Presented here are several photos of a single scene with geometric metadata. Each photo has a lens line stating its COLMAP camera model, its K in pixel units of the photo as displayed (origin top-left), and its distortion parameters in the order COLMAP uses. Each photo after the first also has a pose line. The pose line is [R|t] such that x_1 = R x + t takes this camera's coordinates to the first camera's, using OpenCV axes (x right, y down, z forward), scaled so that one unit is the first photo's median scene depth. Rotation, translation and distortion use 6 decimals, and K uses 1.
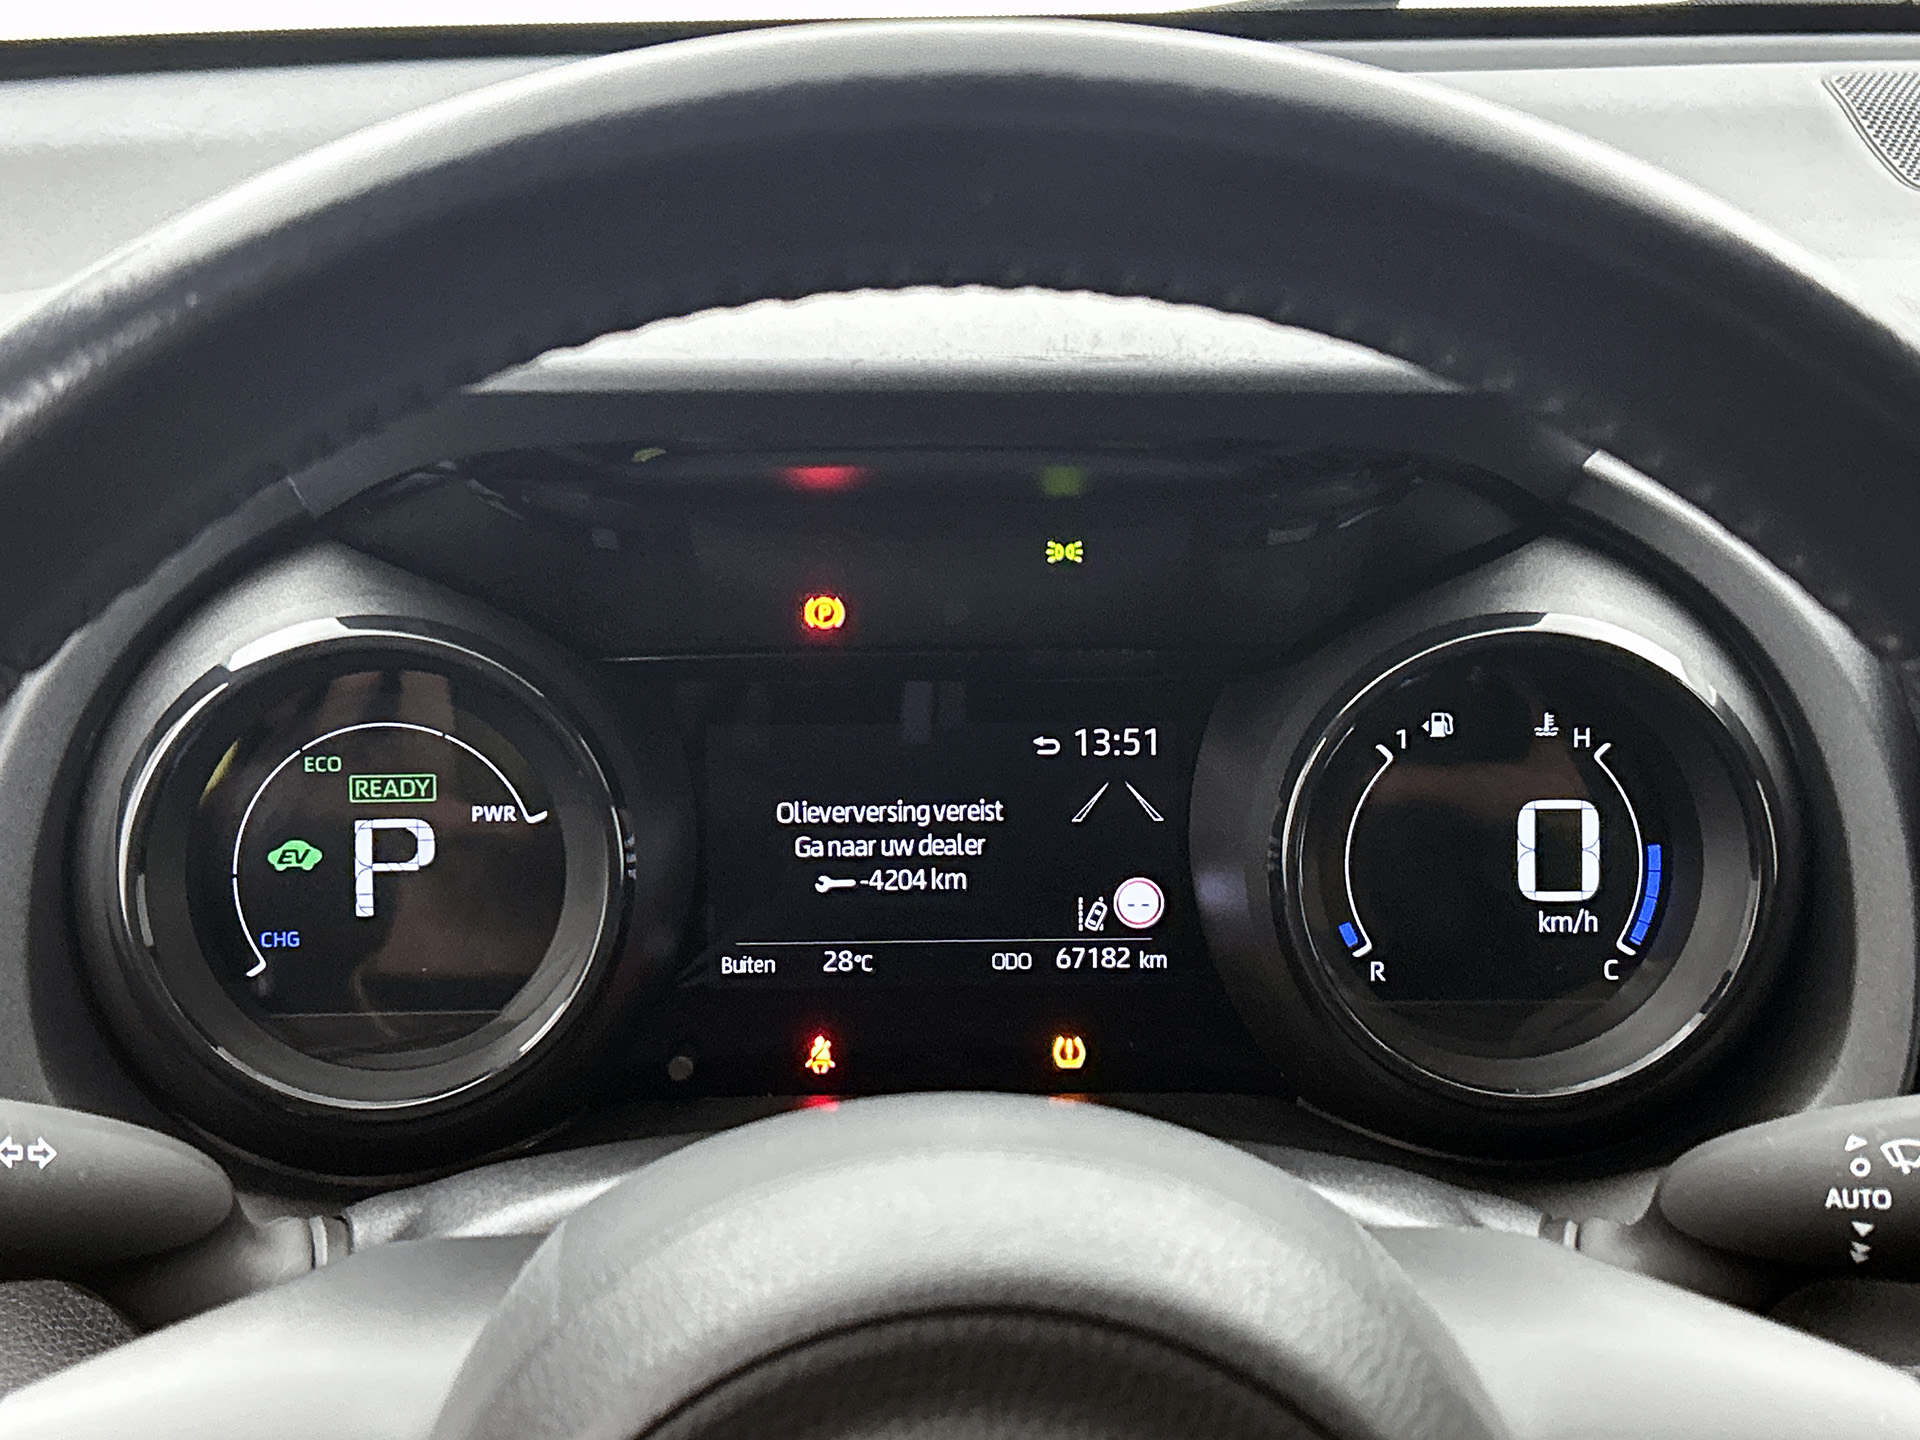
lens RADIAL K [[2877.1, 0, 917.3], [0, 2877.1, 756.9], [0, 0, 1]] dist [0.127991, 0.000000]
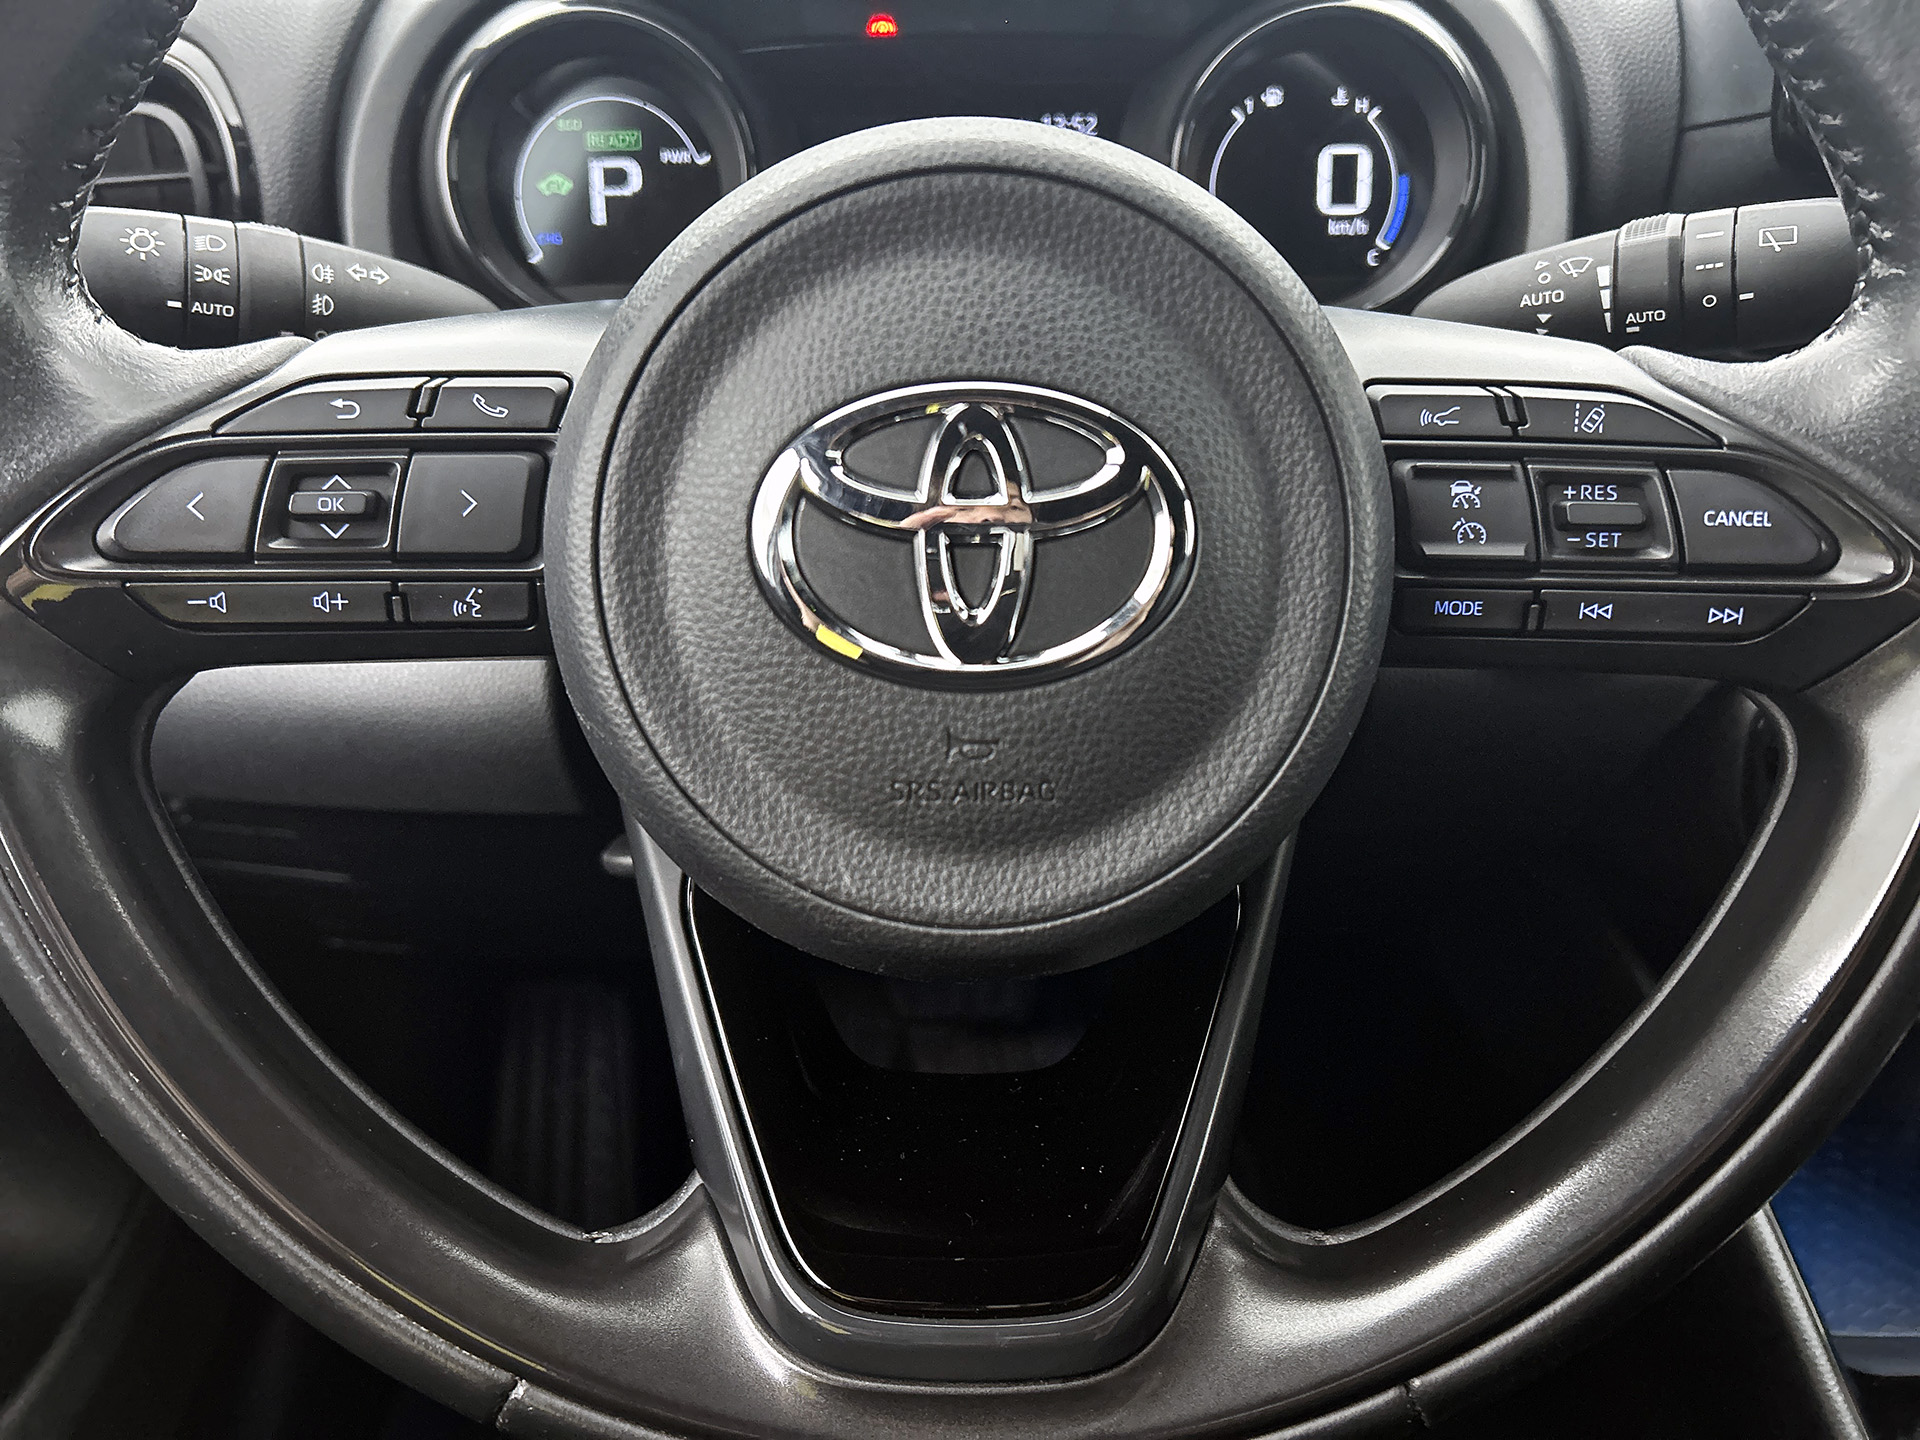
lens RADIAL K [[1463.8, 0, 946.1], [0, 1463.8, 727.6], [0, 0, 1]] dist [0.031378, -0.043790]
pose [[0.999914, -0.006772, -0.011233, 0.008610], [0.008542, 0.986110, 0.165873, 0.196265], [0.009954, -0.165955, 0.986083, 0.147826]]
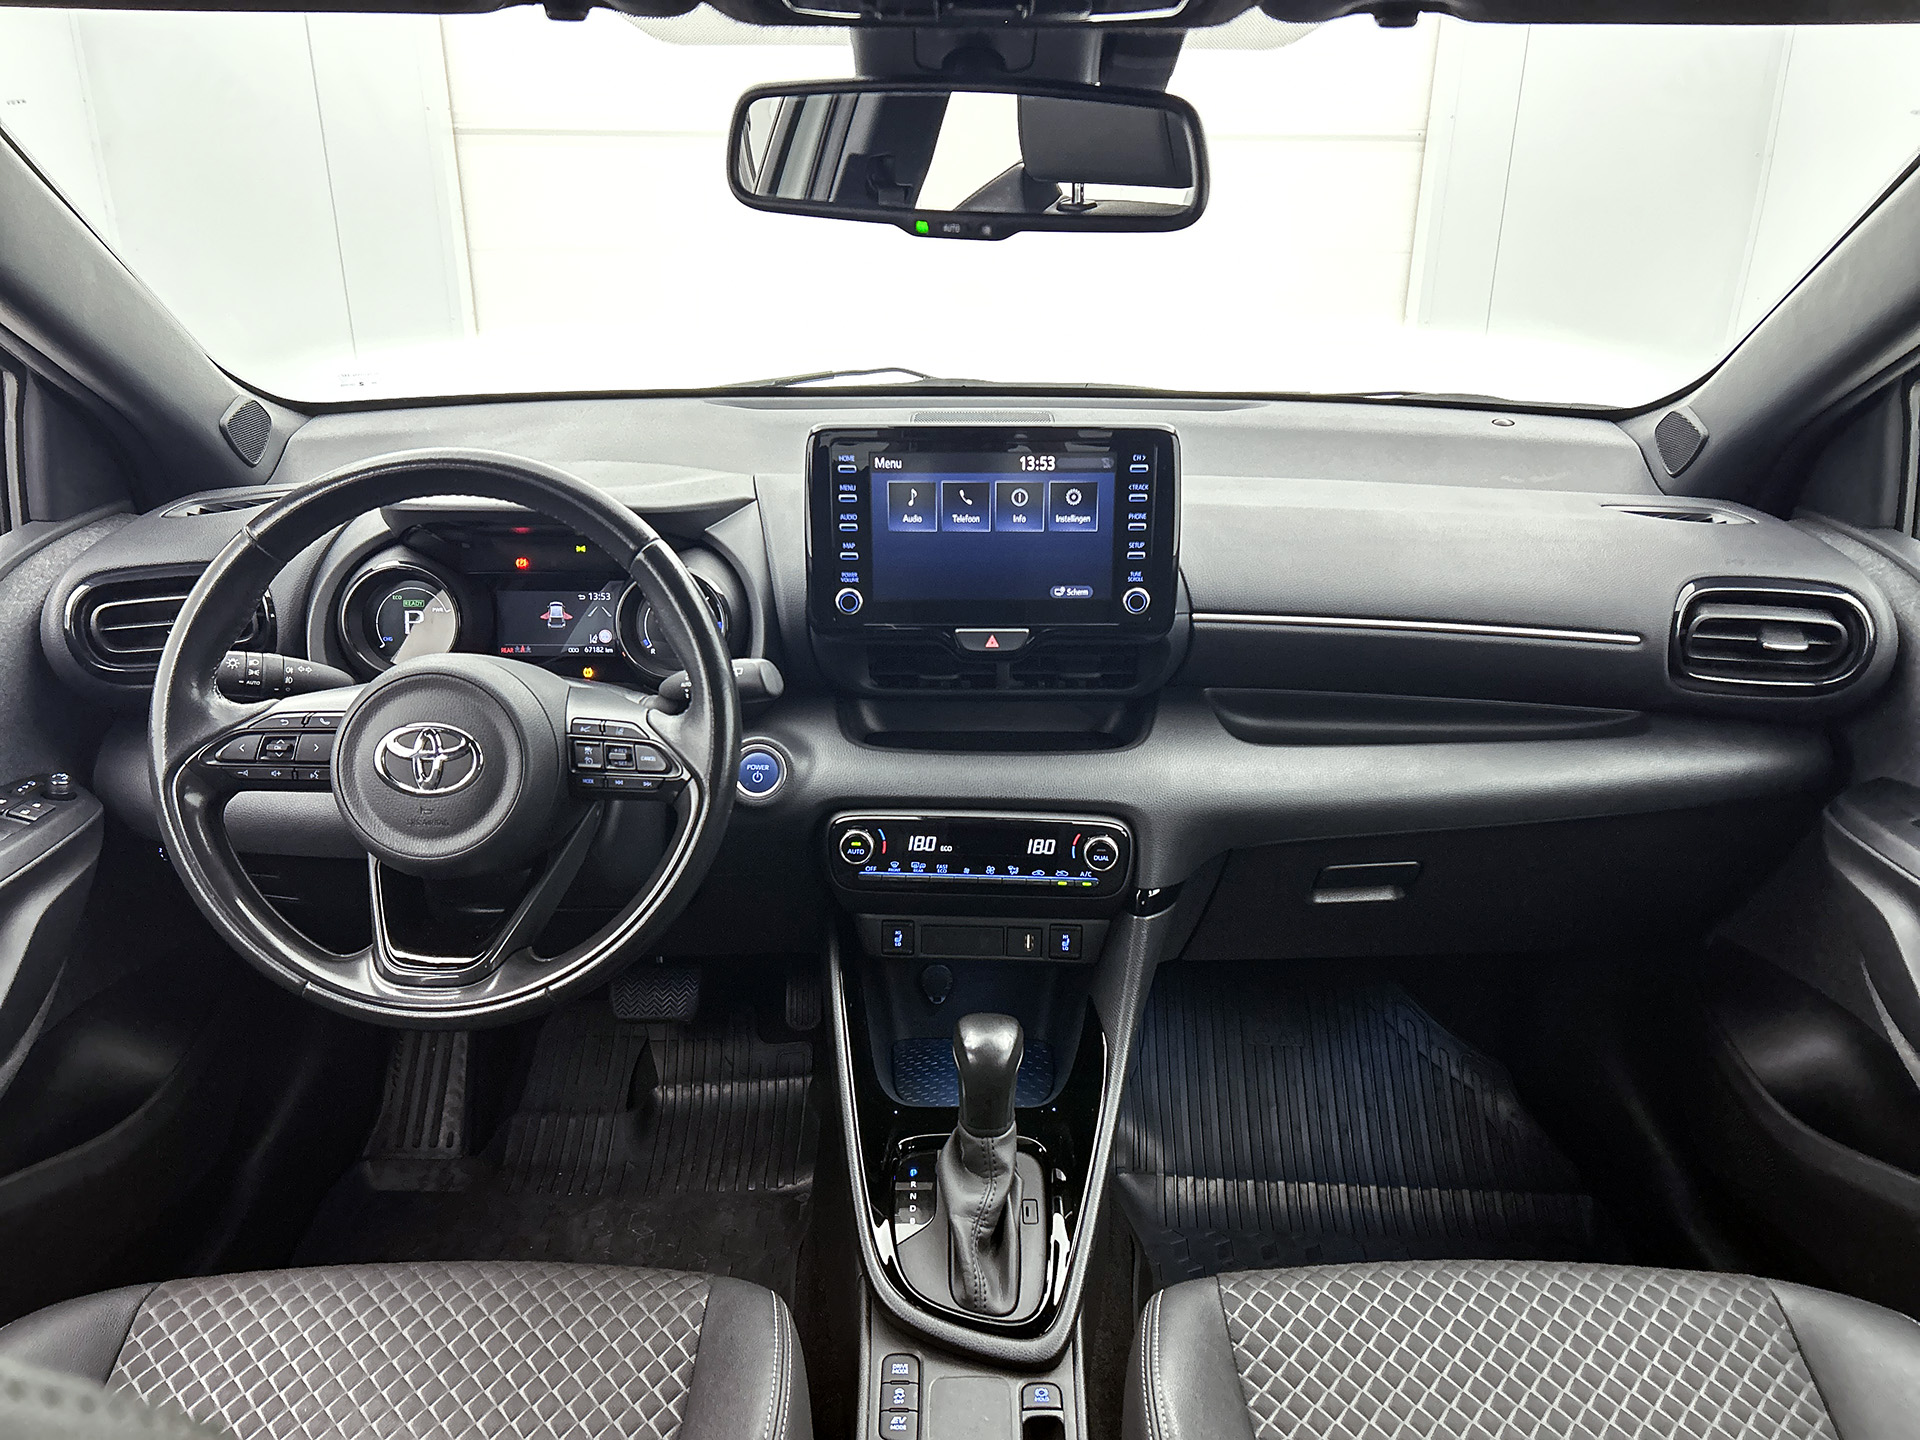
lens RADIAL K [[1463.8, 0, 968.1], [0, 1463.8, 719.2], [0, 0, 1]] dist [0.031378, -0.043790]
pose [[0.999786, 0.011718, -0.017040, 0.655345], [-0.011308, 0.999649, 0.023959, 0.117951], [0.017315, -0.023761, 0.999568, -1.110430]]
